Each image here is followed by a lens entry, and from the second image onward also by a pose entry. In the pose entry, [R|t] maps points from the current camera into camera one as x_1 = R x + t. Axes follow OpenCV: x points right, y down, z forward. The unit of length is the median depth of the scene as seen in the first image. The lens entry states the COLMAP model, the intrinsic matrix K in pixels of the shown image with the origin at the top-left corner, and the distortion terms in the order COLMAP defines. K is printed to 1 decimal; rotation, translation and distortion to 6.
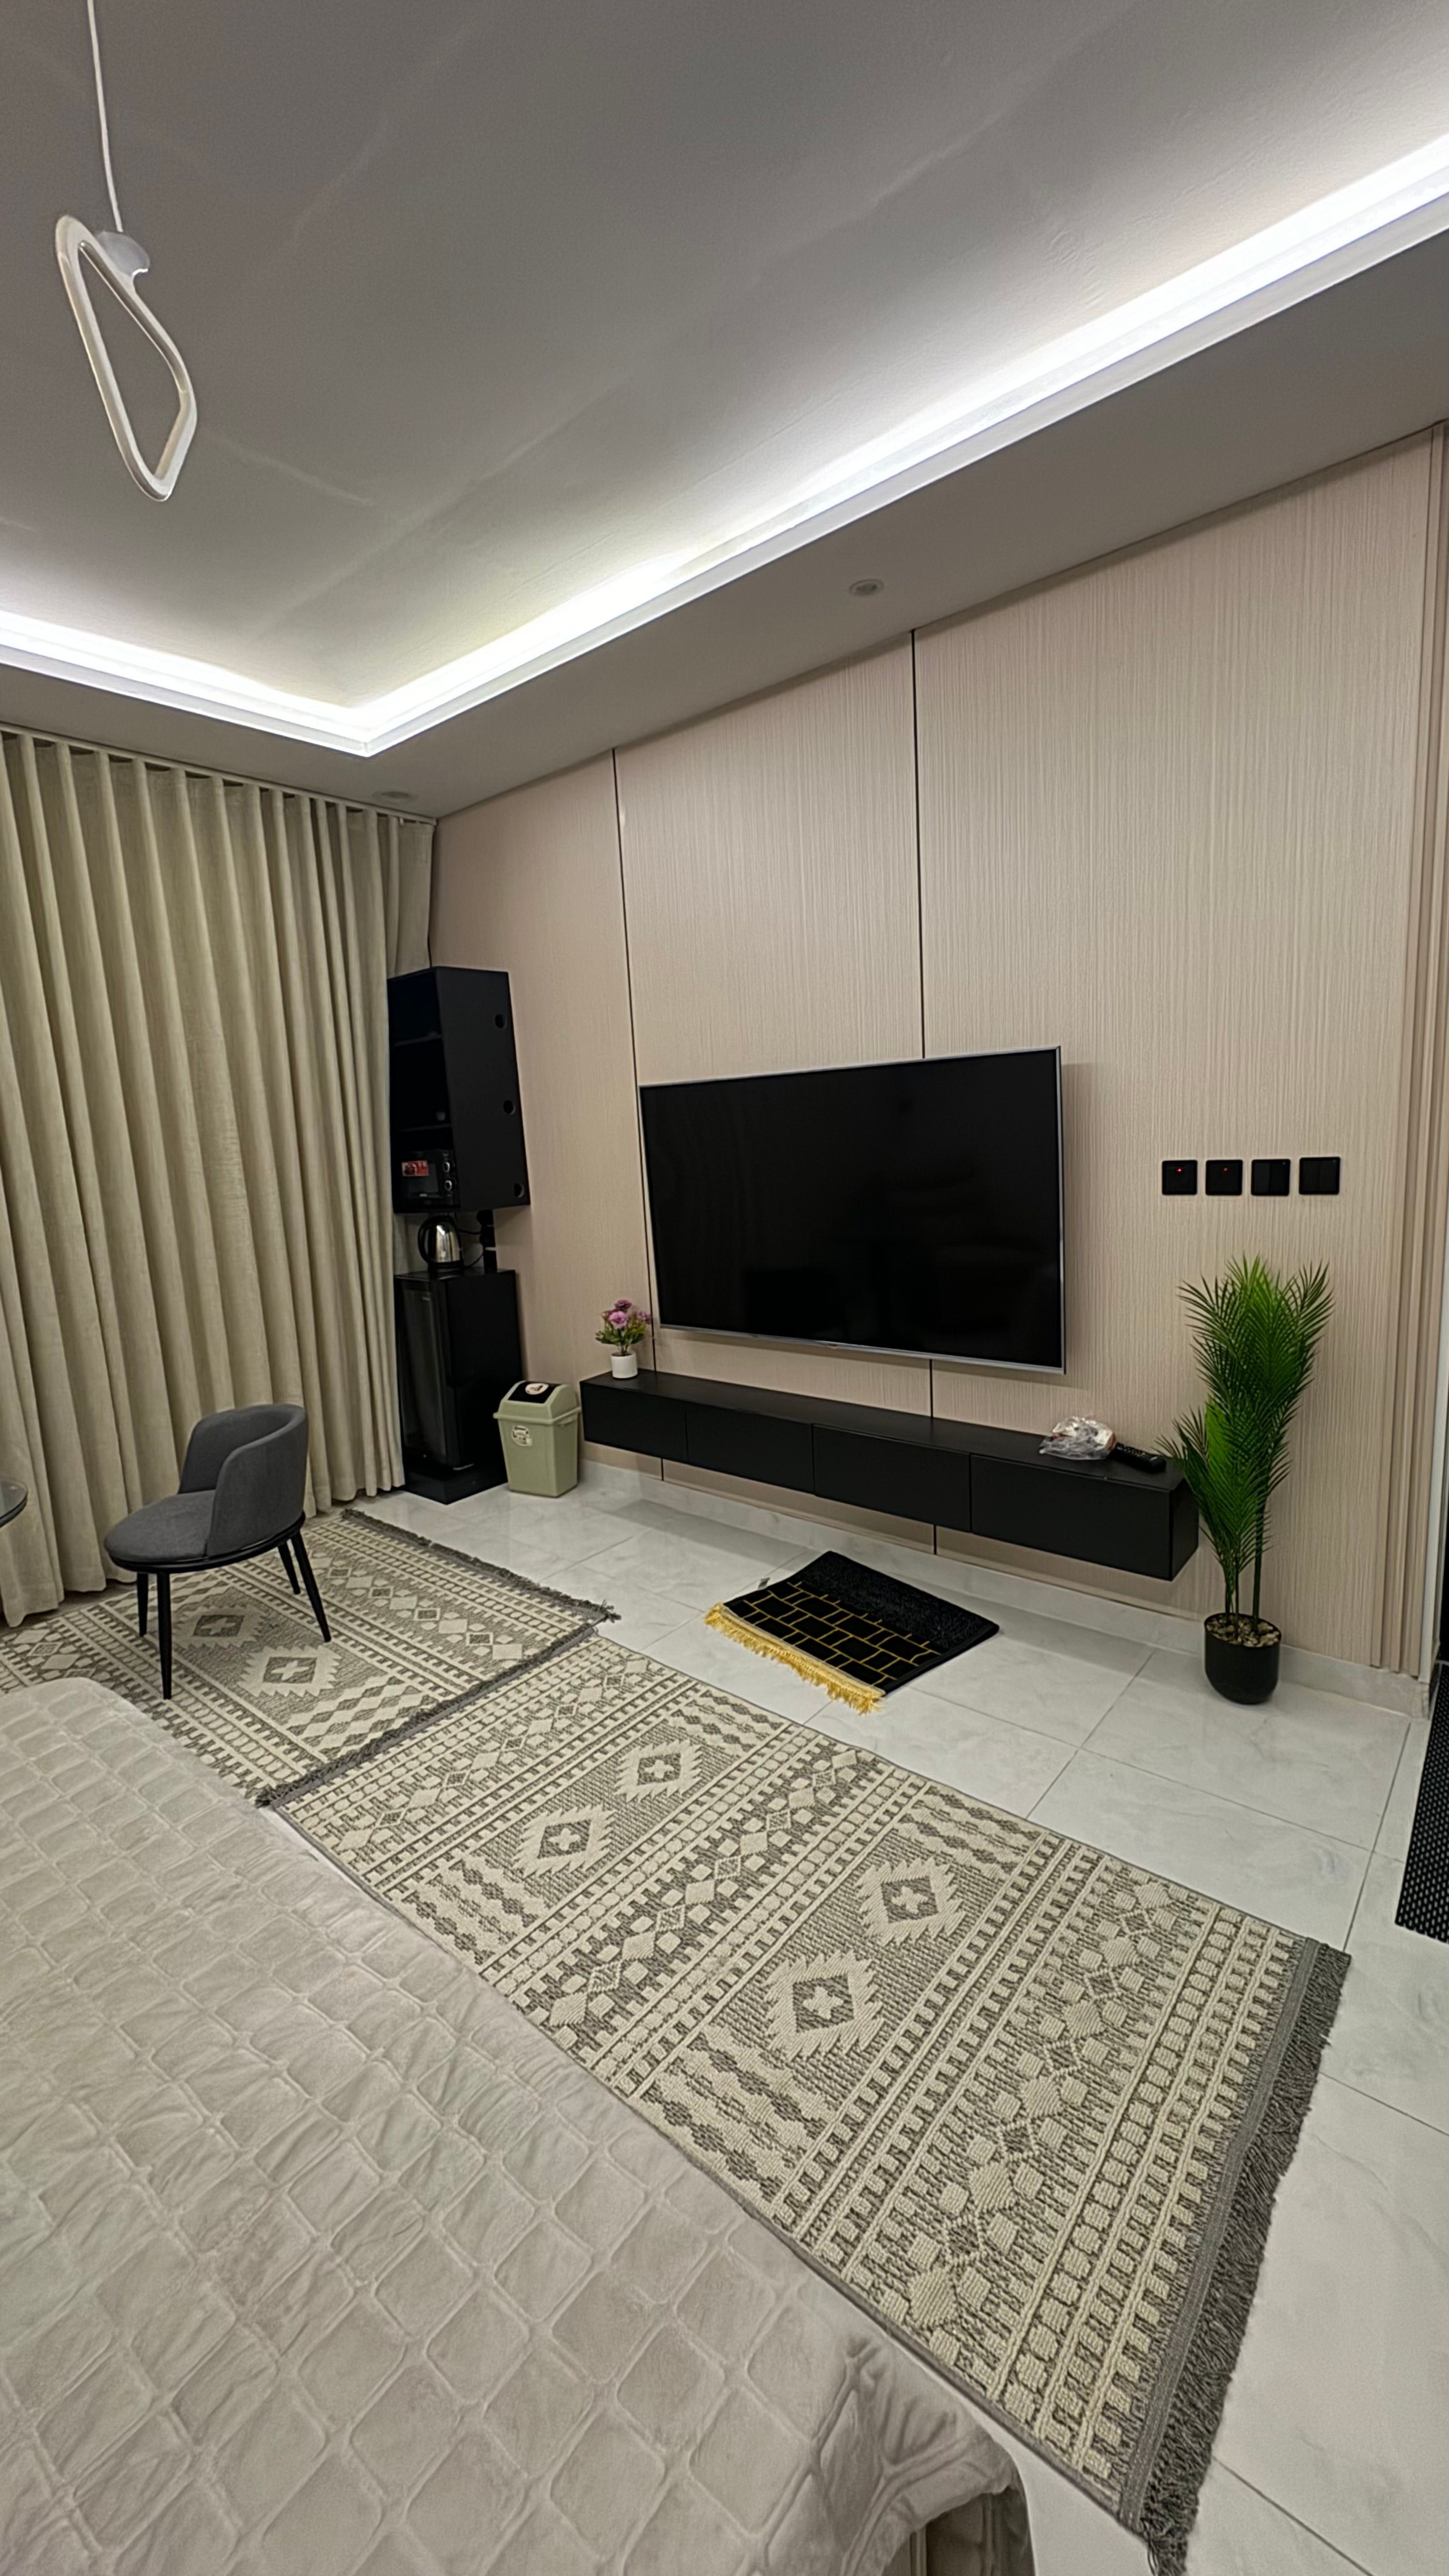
lens RADIAL K [[1024.1, 0, 717.0], [0, 1024.1, 1293.4], [0, 0, 1]] dist [-0.000080, 0.000659]
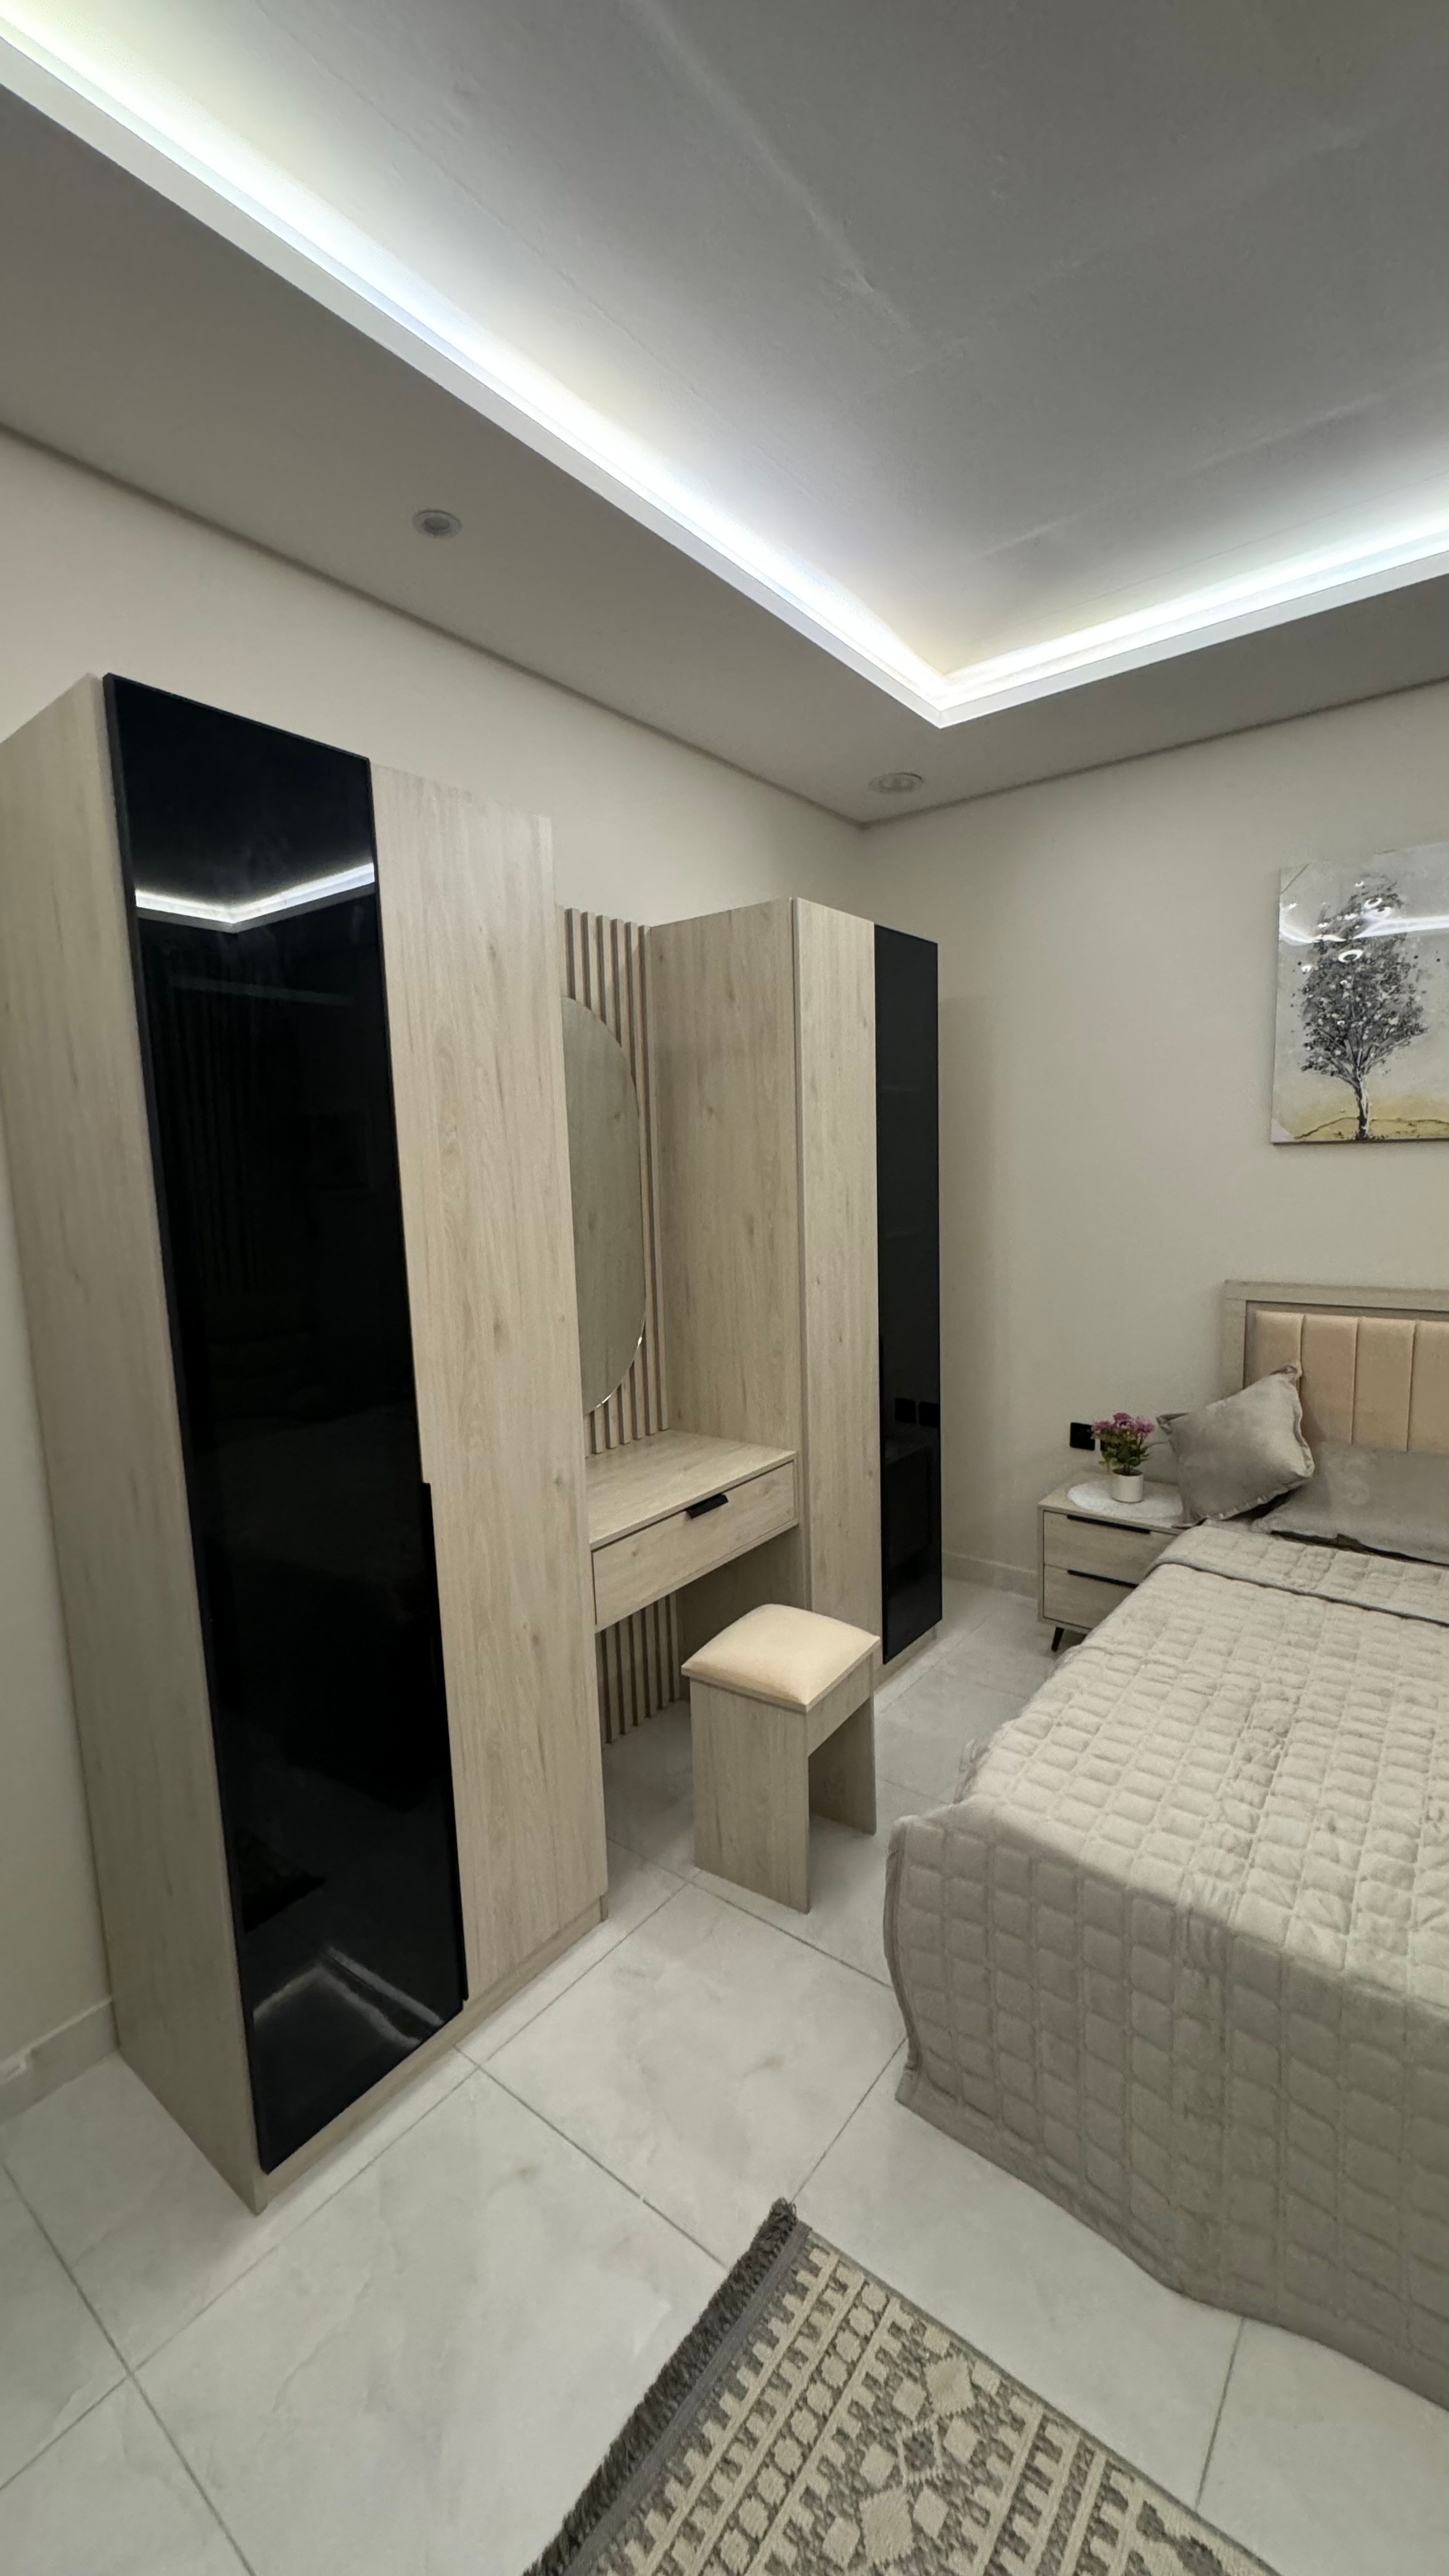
lens RADIAL K [[1024.1, 0, 720.4], [0, 1024.1, 1286.7], [0, 0, 1]] dist [-0.000080, 0.000659]
pose [[-0.995653, 0.088816, -0.028033, 0.189450], [0.076952, 0.954054, 0.289584, -0.197836], [0.052465, 0.286168, -0.956742, 0.849692]]
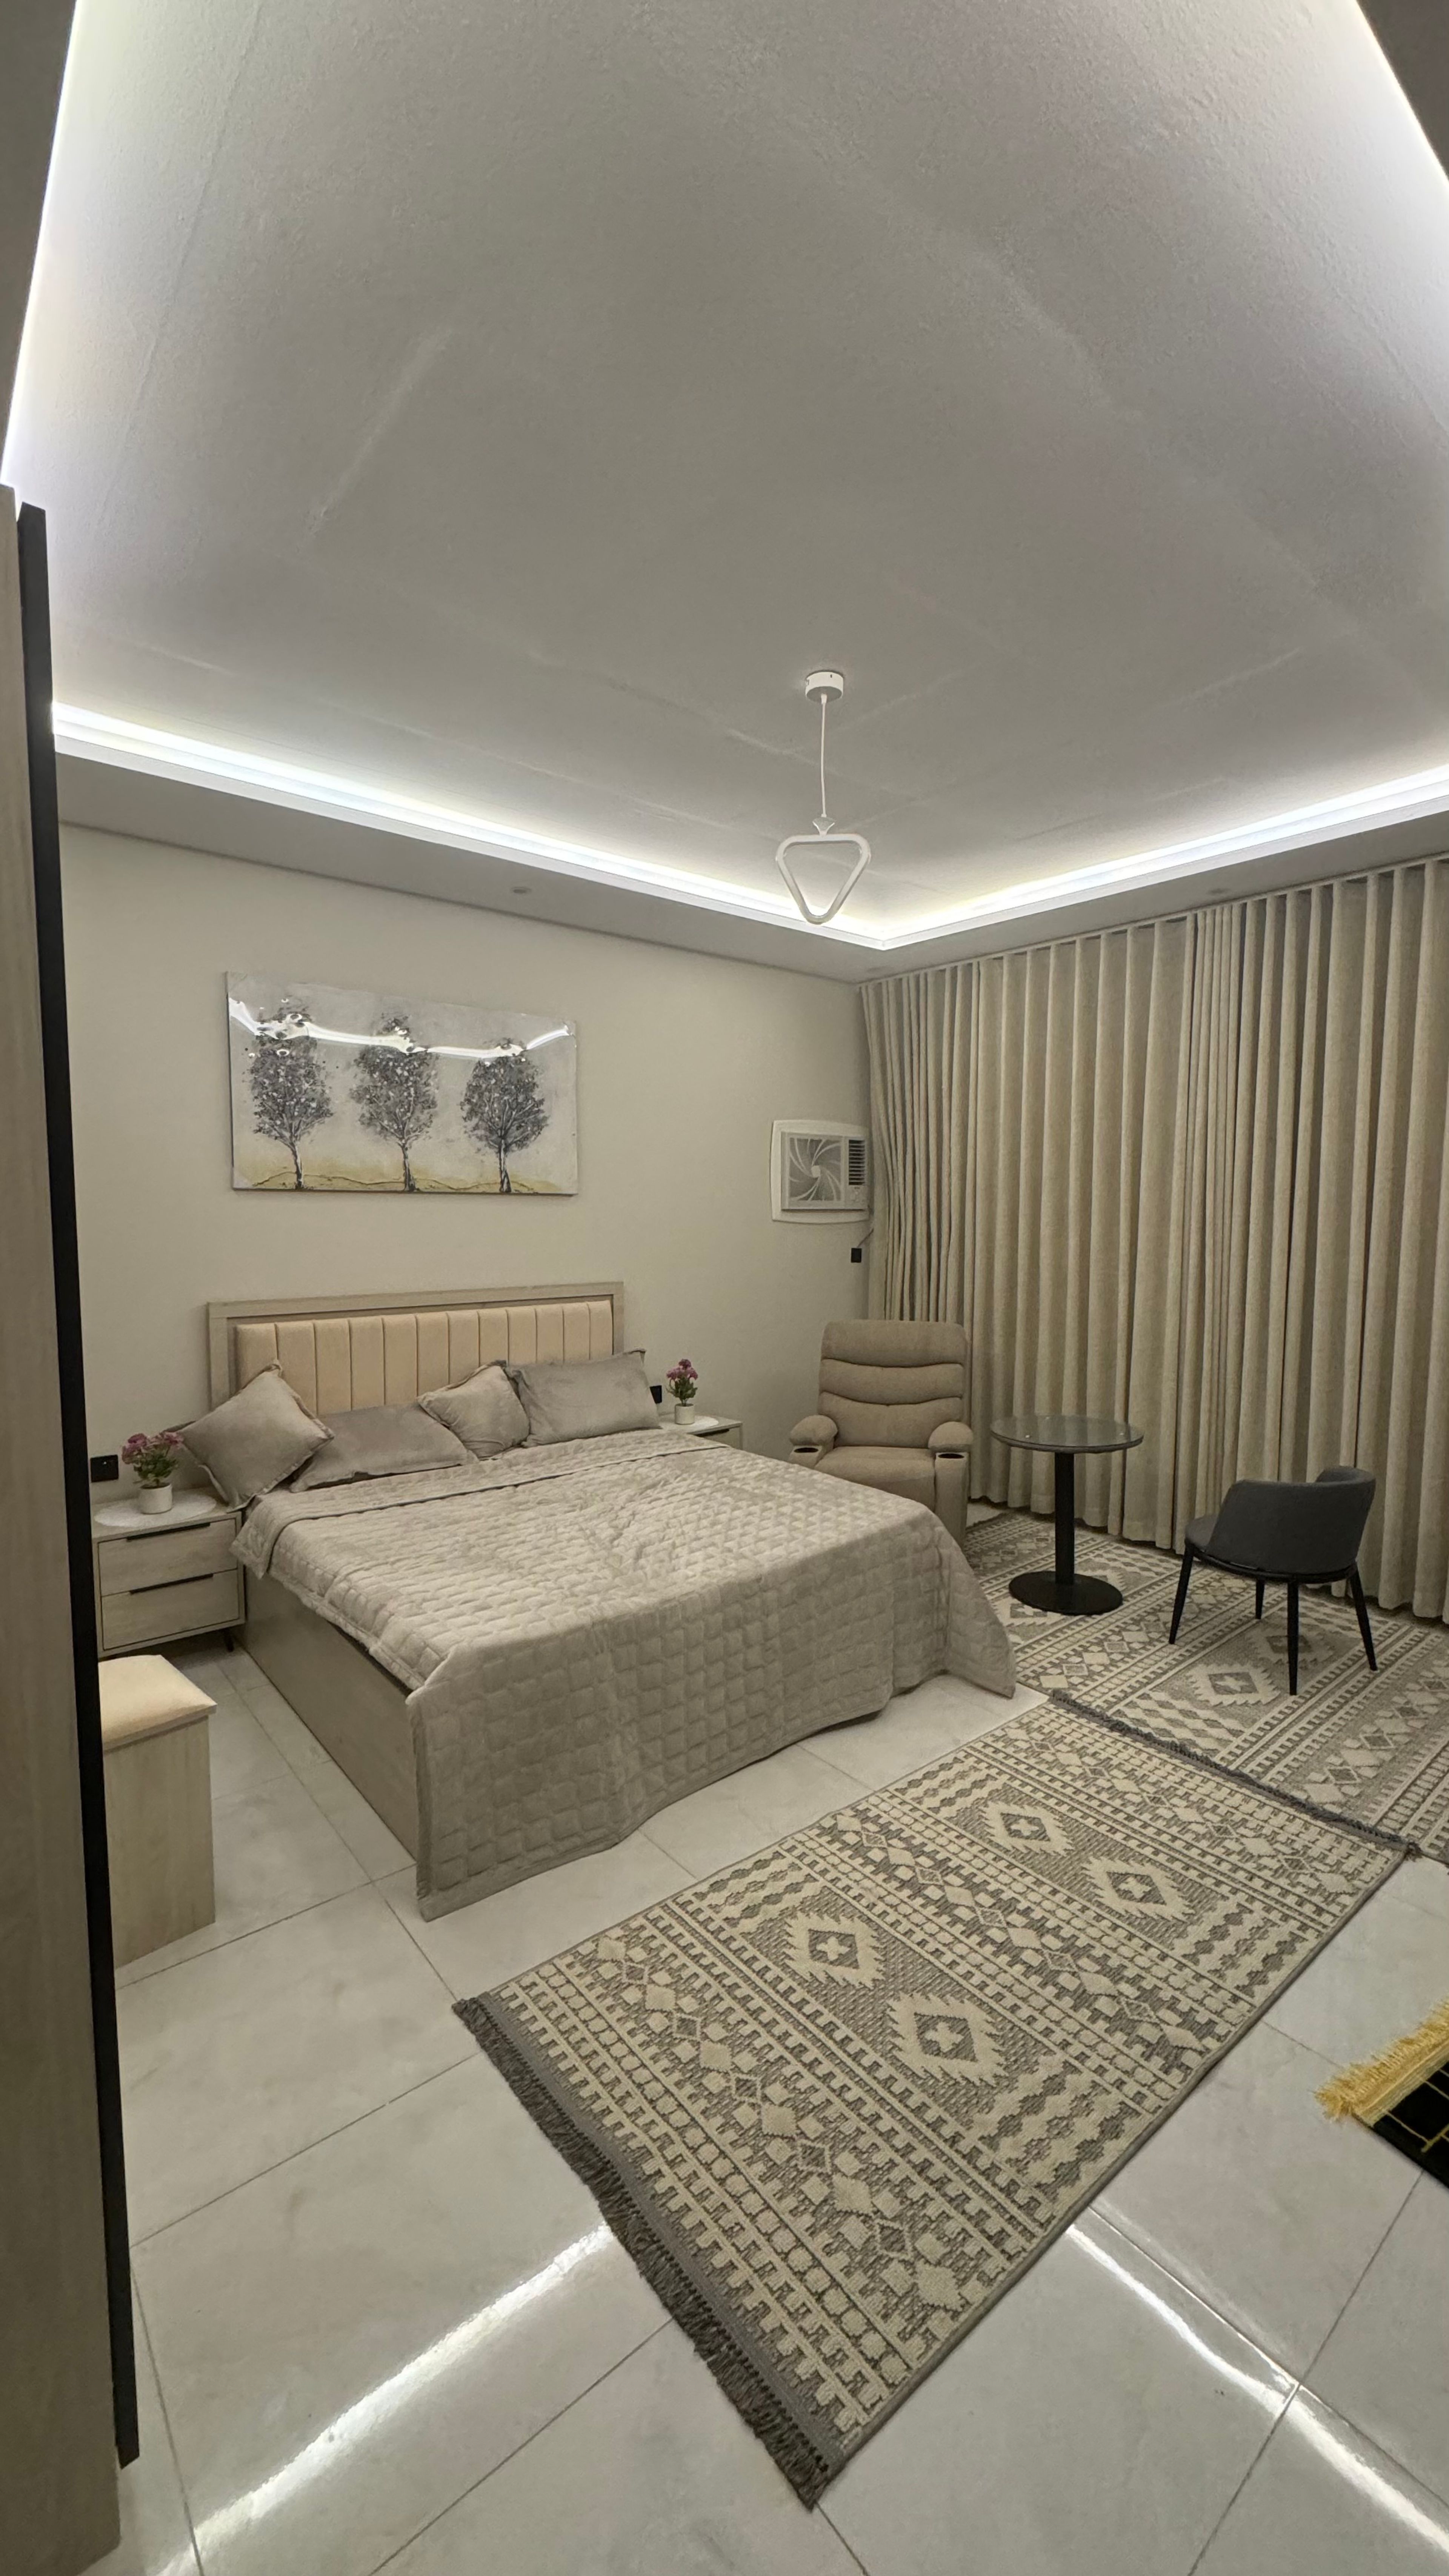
lens RADIAL K [[1024.1, 0, 729.4], [0, 1024.1, 1286.5], [0, 0, 1]] dist [-0.000080, 0.000659]
pose [[-0.178179, 0.130350, -0.975326, 0.835197], [-0.159208, 0.974308, 0.159299, -0.172972], [0.971033, 0.183663, -0.152848, 0.635342]]
